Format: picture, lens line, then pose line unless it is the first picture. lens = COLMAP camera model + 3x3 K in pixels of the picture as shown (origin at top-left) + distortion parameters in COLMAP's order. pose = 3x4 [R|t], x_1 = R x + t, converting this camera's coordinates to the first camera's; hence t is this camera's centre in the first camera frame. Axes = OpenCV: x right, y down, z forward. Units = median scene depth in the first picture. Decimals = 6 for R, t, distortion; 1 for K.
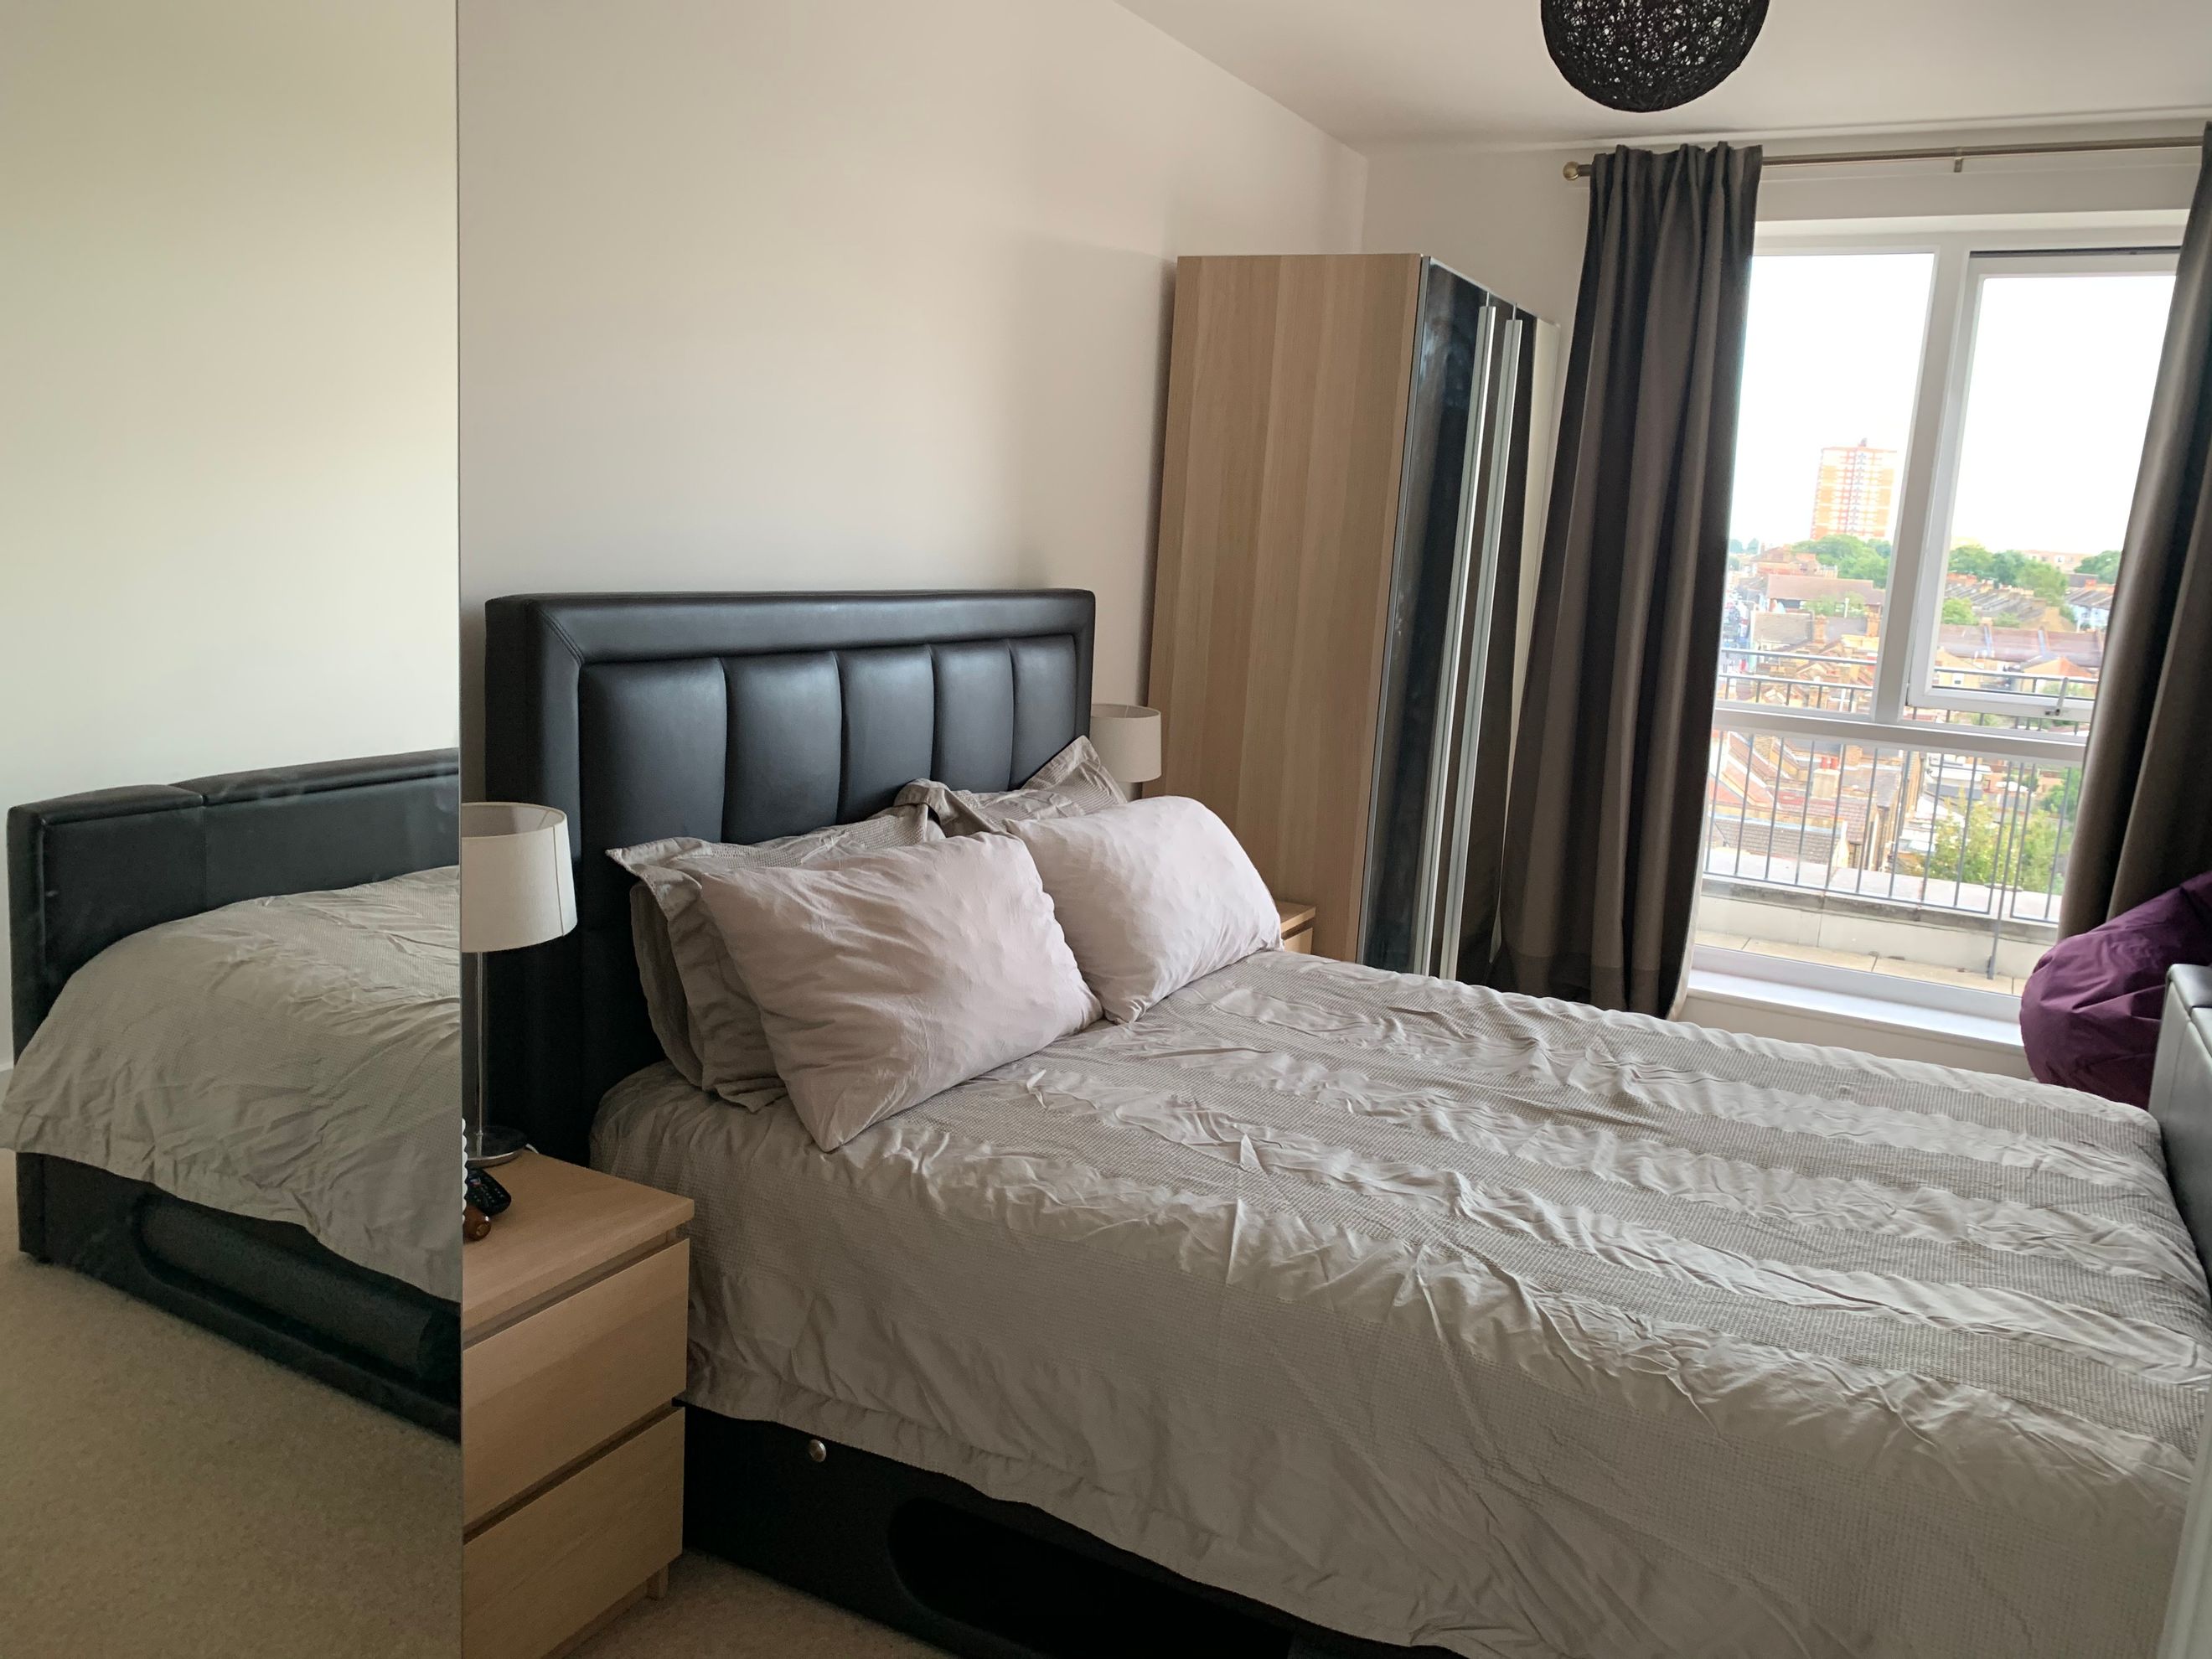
lens RADIAL K [[1653.8, 0, 1104.6], [0, 1653.8, 825.9], [0, 0, 1]] dist [0.026804, -0.061942]
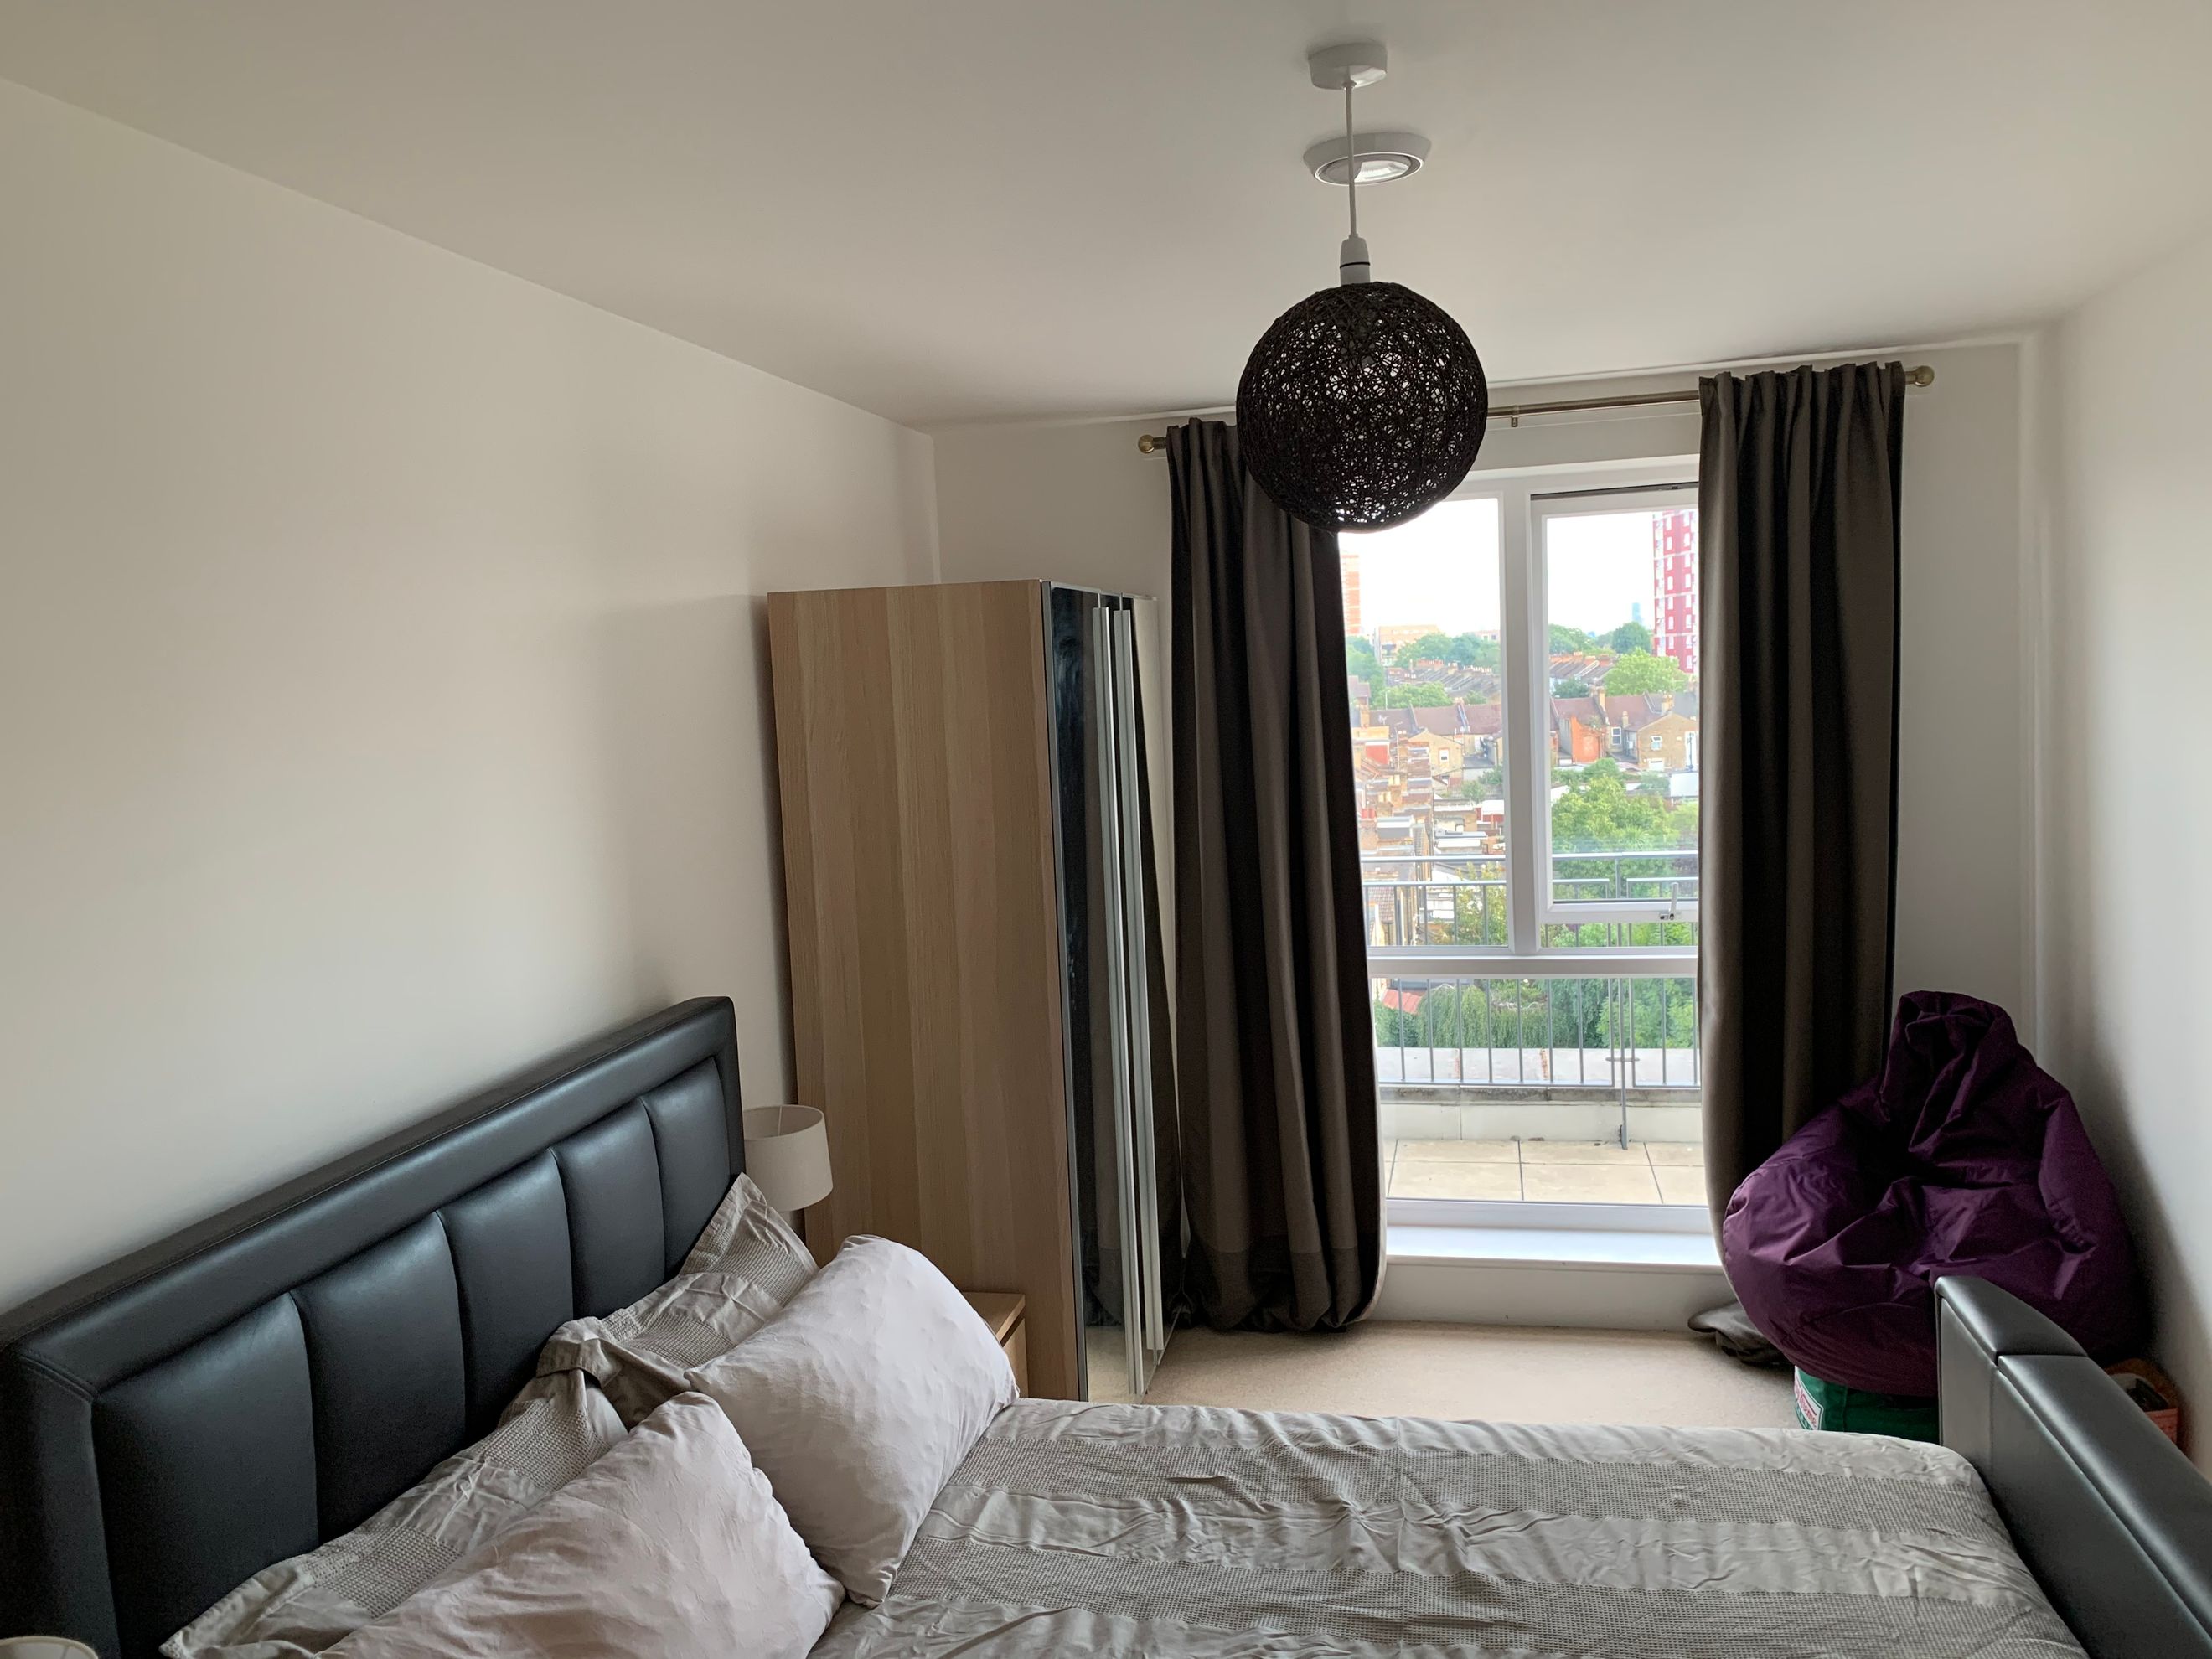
lens RADIAL K [[1653.8, 0, 1106.2], [0, 1653.8, 829.4], [0, 0, 1]] dist [0.026804, -0.061942]
pose [[0.955279, -0.128428, 0.266361, -0.045651], [0.150703, 0.986449, -0.064856, -0.175640], [-0.254422, 0.102097, 0.961689, 0.148127]]
